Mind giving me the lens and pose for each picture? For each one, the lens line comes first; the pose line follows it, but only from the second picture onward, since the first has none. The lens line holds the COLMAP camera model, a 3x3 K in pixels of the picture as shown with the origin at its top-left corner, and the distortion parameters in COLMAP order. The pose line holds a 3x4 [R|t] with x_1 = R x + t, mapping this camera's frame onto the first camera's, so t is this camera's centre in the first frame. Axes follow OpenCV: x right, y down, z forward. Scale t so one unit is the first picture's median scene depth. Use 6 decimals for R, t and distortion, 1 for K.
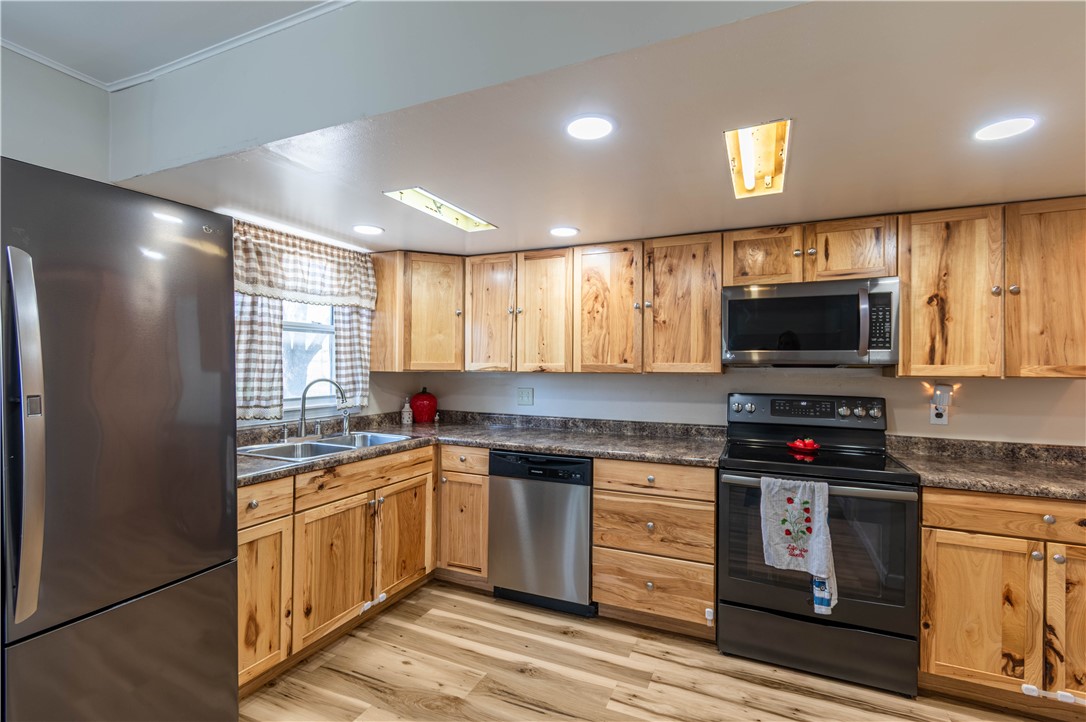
lens RADIAL K [[493.1, 0, 543.0], [0, 493.1, 361.0], [0, 0, 1]] dist [-0.000485, -0.000135]
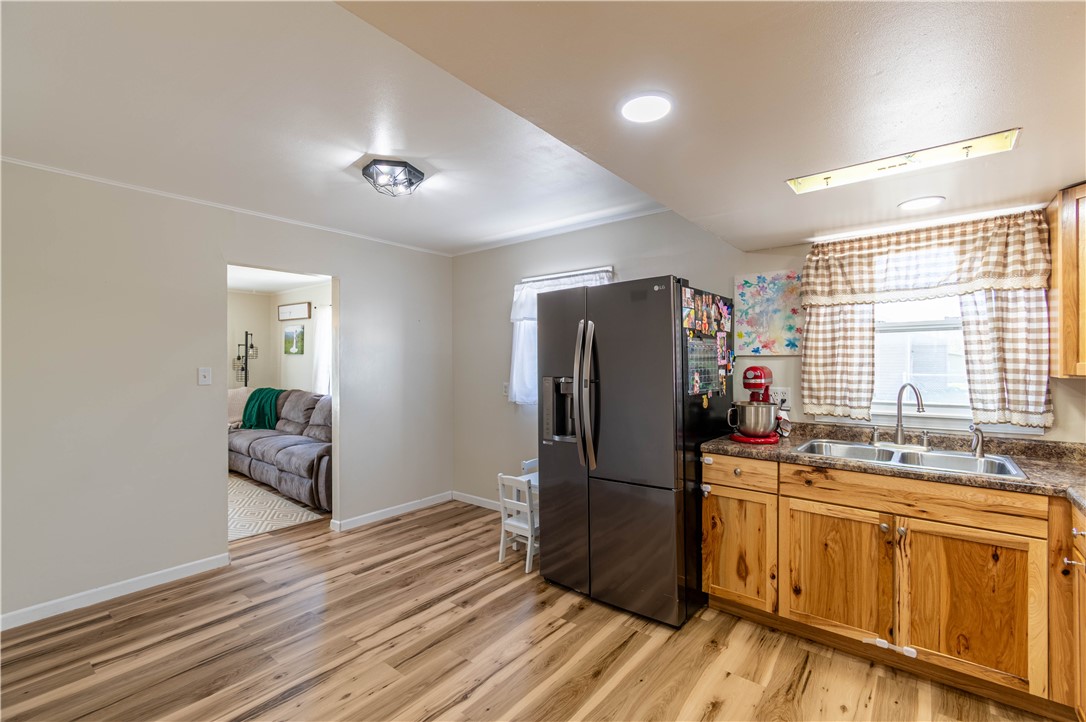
lens RADIAL K [[467.4, 0, 543.0], [0, 467.4, 361.0], [0, 0, 1]] dist [-0.000255, -0.000382]
pose [[-0.265014, -0.013682, -0.964148, 0.590878], [0.007470, 0.999840, -0.016242, 0.004629], [0.964216, -0.011507, -0.264869, 0.625218]]
